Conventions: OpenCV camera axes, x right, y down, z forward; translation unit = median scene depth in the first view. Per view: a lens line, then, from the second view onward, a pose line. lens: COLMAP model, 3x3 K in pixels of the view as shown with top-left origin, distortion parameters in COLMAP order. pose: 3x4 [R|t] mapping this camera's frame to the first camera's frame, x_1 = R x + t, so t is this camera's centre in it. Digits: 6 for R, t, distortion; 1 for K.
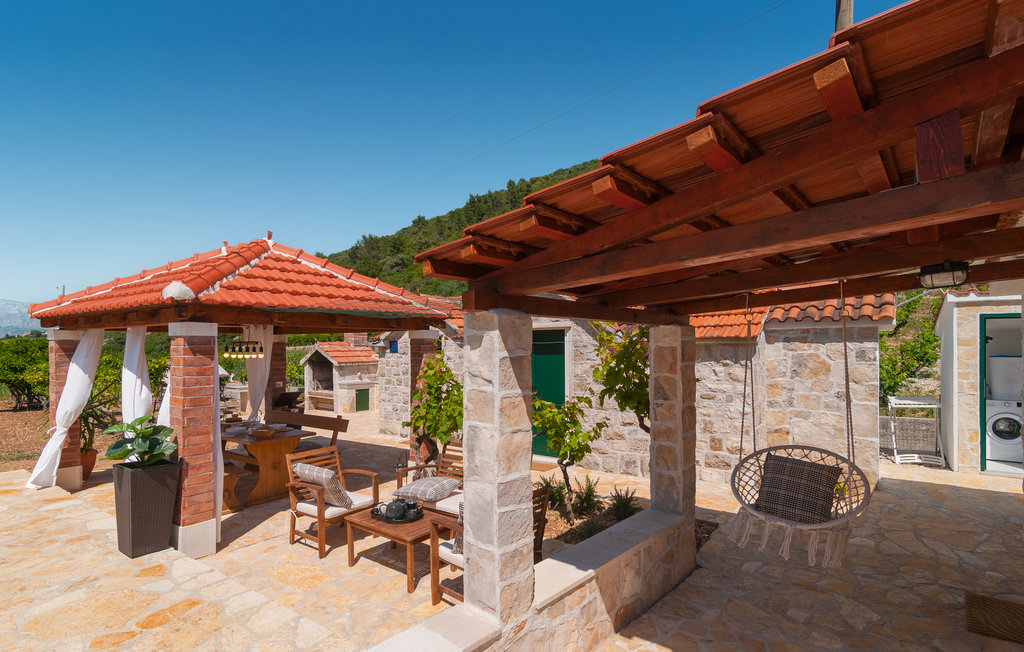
lens RADIAL K [[510.0, 0, 513.7], [0, 510.0, 347.3], [0, 0, 1]] dist [-0.000097, -0.000052]
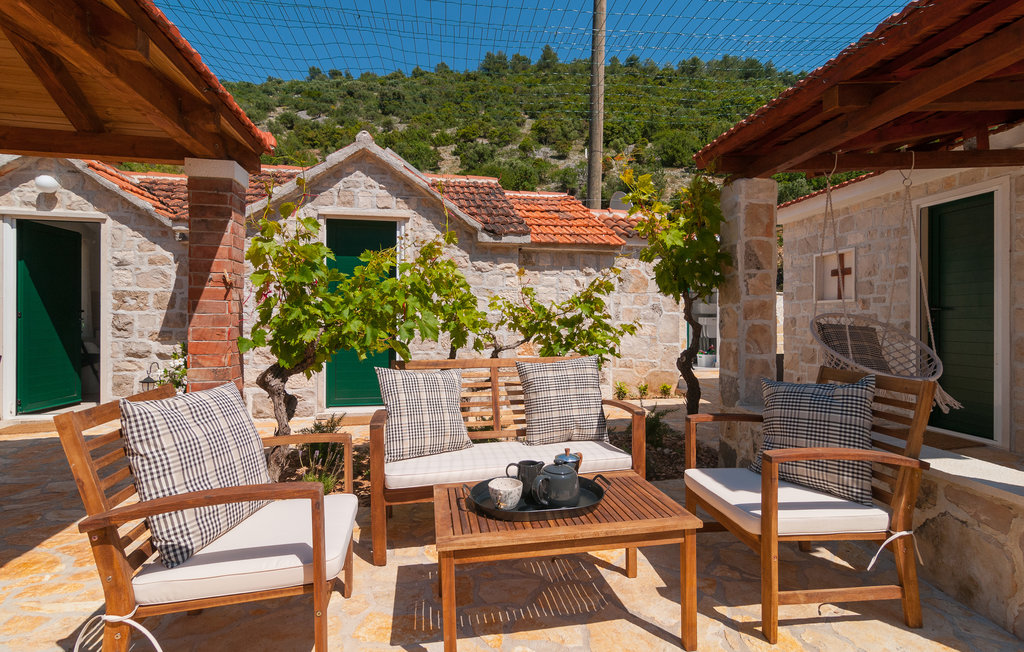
lens RADIAL K [[501.4, 0, 525.2], [0, 501.4, 319.4], [0, 0, 1]] dist [0.001086, 0.000428]
pose [[0.659028, 0.002702, 0.752114, -0.359380], [-0.002240, 0.999996, -0.001631, 0.119970], [-0.752115, -0.000610, 0.659032, 0.482602]]
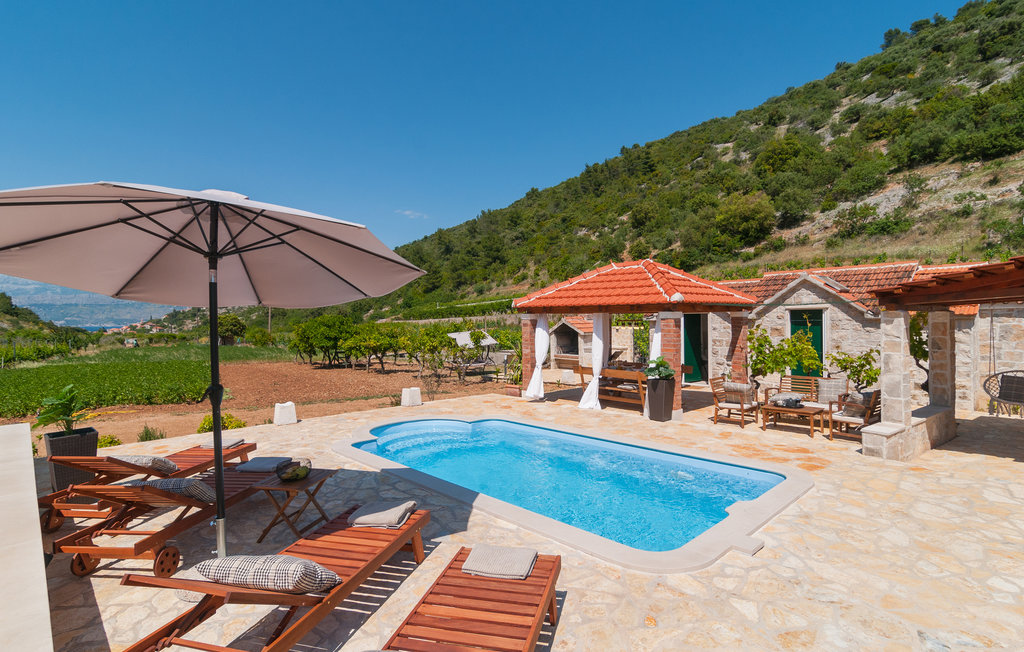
lens RADIAL K [[534.3, 0, 511.1], [0, 534.3, 320.8], [0, 0, 1]] dist [0.000192, -0.000115]
pose [[0.983215, -0.006684, -0.182329, -0.609148], [0.007882, 0.999952, 0.005848, -0.020447], [0.182281, -0.007187, 0.983220, -0.849416]]
